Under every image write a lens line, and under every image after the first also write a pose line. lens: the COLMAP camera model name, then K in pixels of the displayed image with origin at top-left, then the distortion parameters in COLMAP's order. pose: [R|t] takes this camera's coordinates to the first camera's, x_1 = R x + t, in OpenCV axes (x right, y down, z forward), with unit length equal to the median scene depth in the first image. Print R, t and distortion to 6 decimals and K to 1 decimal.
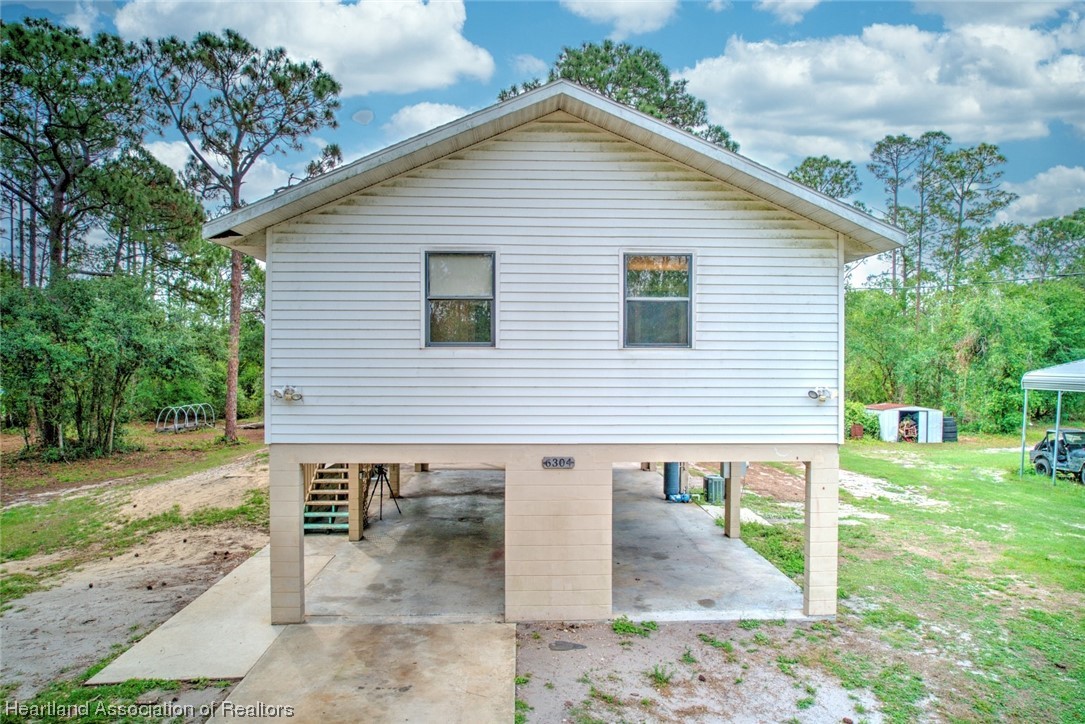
lens RADIAL K [[698.1, 0, 549.7], [0, 698.1, 361.7], [0, 0, 1]] dist [-0.089810, 0.082546]
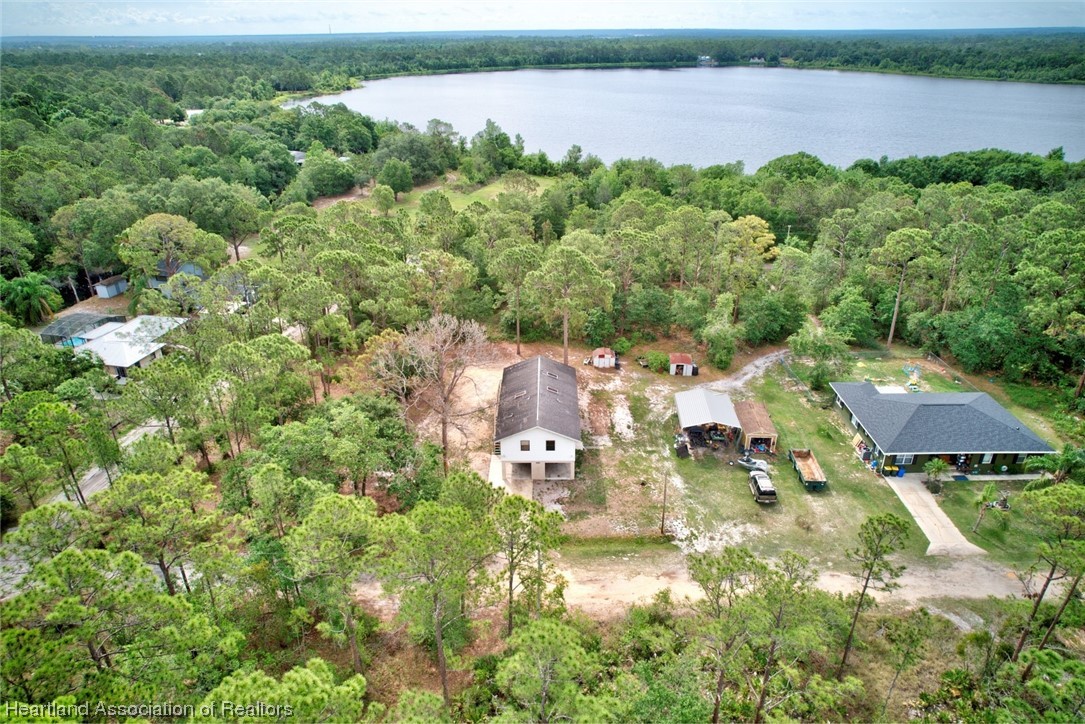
lens RADIAL K [[698.1, 0, 549.7], [0, 698.1, 361.7], [0, 0, 1]] dist [-0.089810, 0.082546]
pose [[0.999339, 0.010663, -0.034749, 0.404615], [0.005713, 0.898045, 0.439866, -4.325568], [0.035896, -0.439774, 0.897391, -5.541460]]
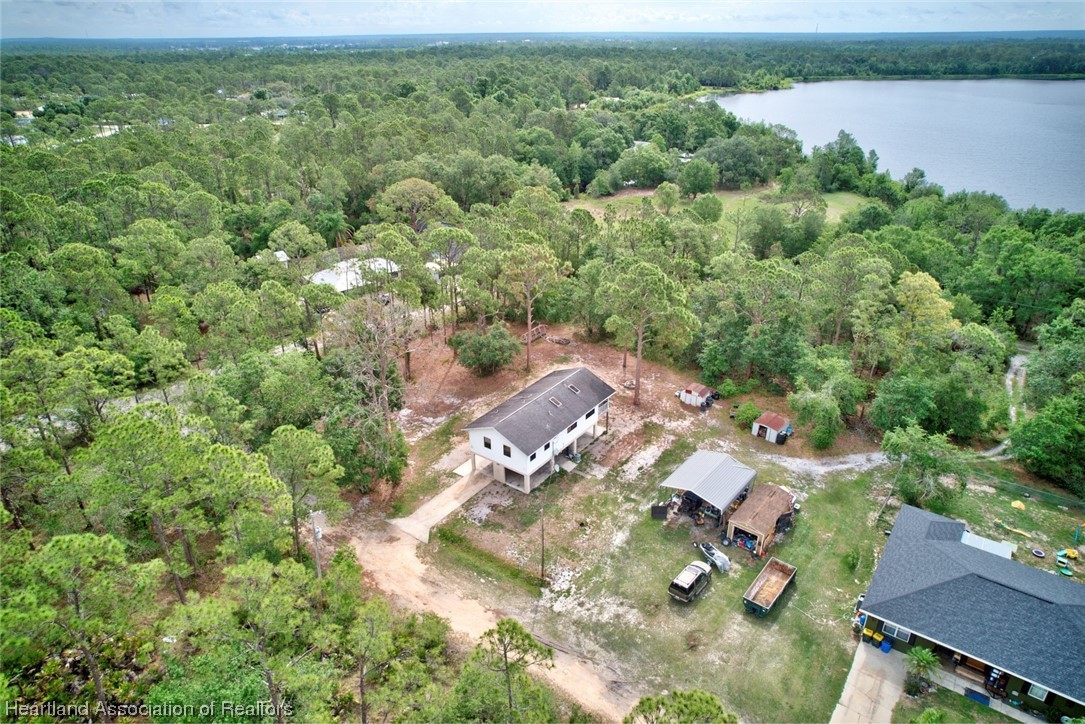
lens RADIAL K [[698.1, 0, 549.7], [0, 698.1, 361.7], [0, 0, 1]] dist [-0.089810, 0.082546]
pose [[0.787679, 0.263156, -0.557055, 4.521246], [0.008586, 0.899408, 0.437026, -4.305968], [0.616026, -0.349019, 0.706185, -3.771677]]
